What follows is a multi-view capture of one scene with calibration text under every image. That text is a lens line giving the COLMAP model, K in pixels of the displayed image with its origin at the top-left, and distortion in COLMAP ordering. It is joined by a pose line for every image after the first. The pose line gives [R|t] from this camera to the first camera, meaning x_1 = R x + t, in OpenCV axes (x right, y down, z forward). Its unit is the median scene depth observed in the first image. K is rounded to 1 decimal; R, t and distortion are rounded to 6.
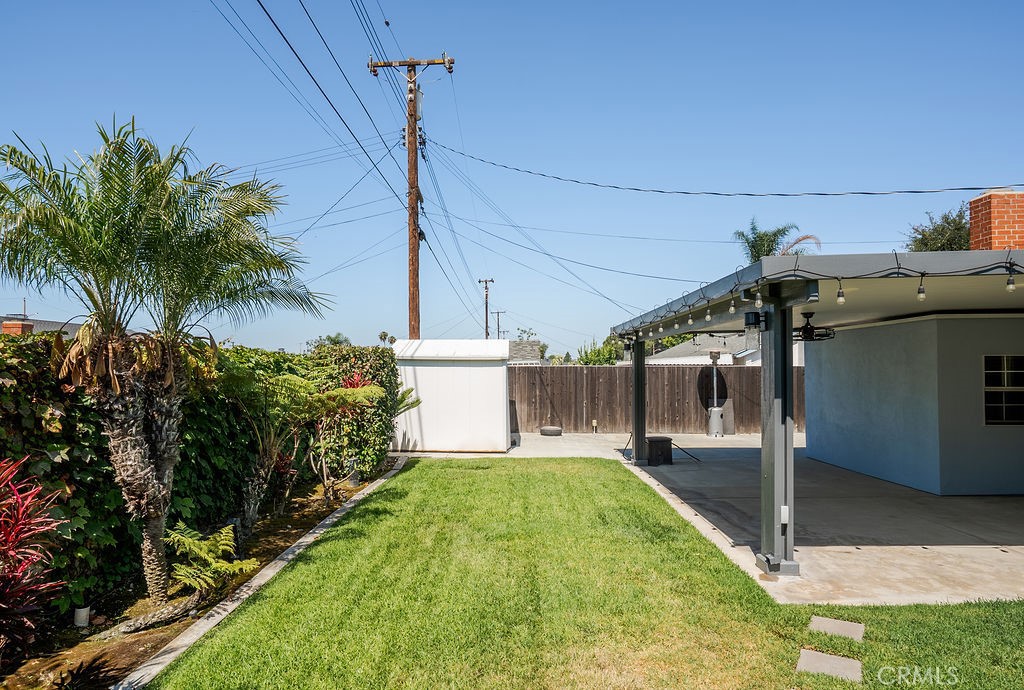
lens RADIAL K [[607.9, 0, 513.8], [0, 607.9, 357.0], [0, 0, 1]] dist [-0.036835, 0.045937]
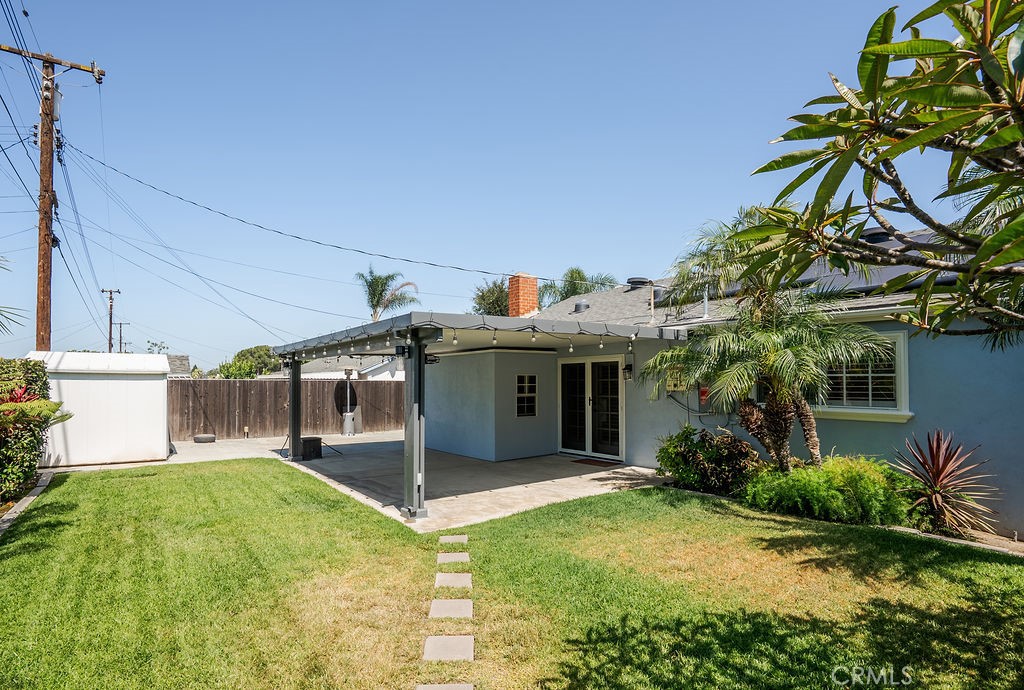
lens RADIAL K [[492.0, 0, 511.9], [0, 492.0, 372.1], [0, 0, 1]] dist [-0.000960, 0.000333]
pose [[0.790059, 0.015979, 0.612823, -0.072203], [-0.015831, 0.999859, -0.005661, -0.003753], [-0.612827, -0.005229, 0.790200, -0.069244]]
